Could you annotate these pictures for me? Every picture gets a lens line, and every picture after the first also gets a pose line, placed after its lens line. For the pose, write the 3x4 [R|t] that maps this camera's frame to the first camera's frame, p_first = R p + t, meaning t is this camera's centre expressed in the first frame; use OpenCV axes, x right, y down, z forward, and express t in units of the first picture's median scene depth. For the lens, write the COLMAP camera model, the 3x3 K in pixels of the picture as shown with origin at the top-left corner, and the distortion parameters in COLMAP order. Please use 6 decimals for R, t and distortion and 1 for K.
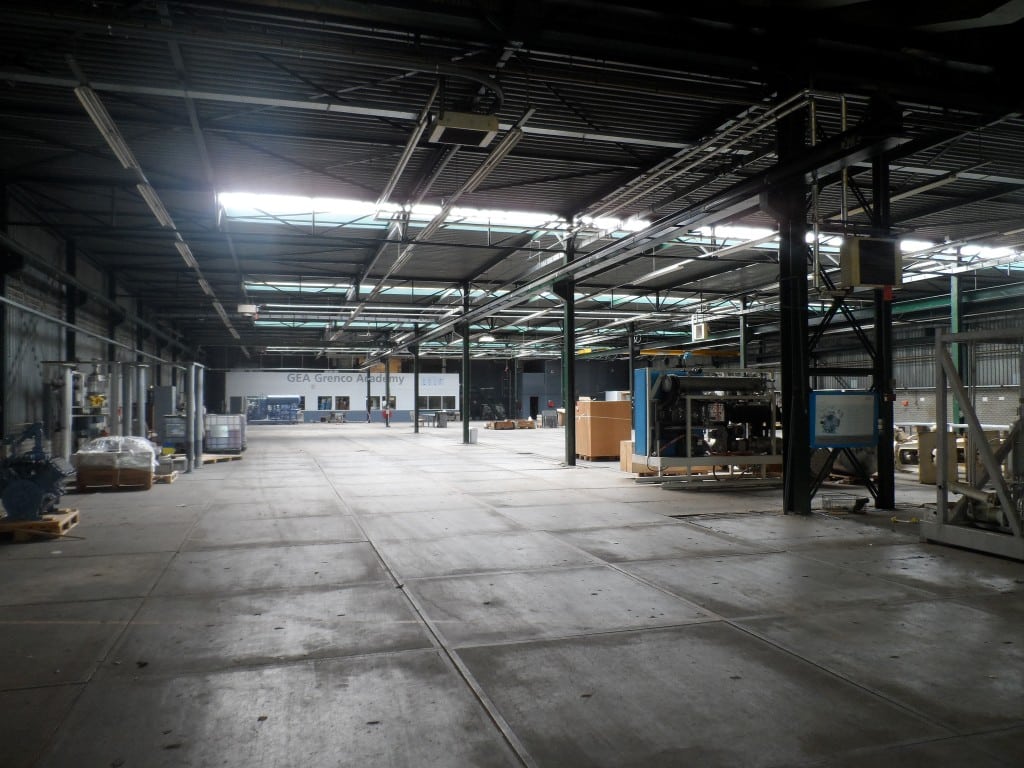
lens RADIAL K [[772.4, 0, 512.0], [0, 772.4, 384.0], [0, 0, 1]] dist [0.006552, 0.002684]
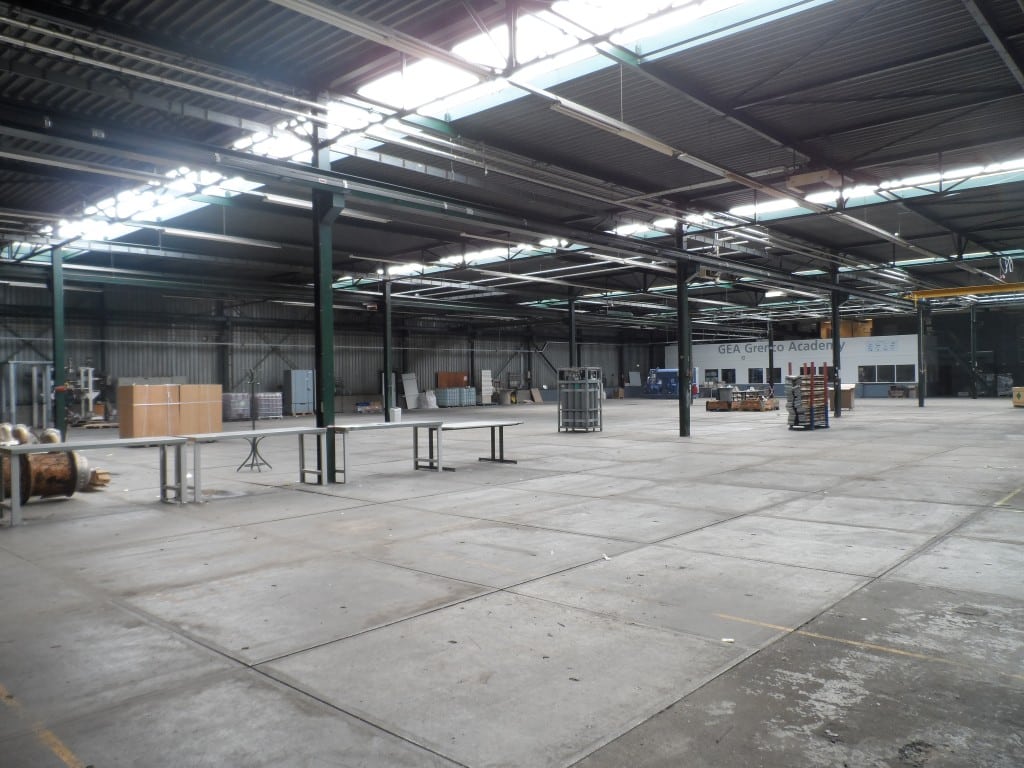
lens RADIAL K [[772.4, 0, 512.0], [0, 772.4, 384.0], [0, 0, 1]] dist [0.006552, 0.002684]
pose [[0.512224, -0.001501, -0.858851, 0.380883], [0.038653, 0.999026, 0.021307, 0.004127], [0.857982, -0.044111, 0.511783, 0.303254]]
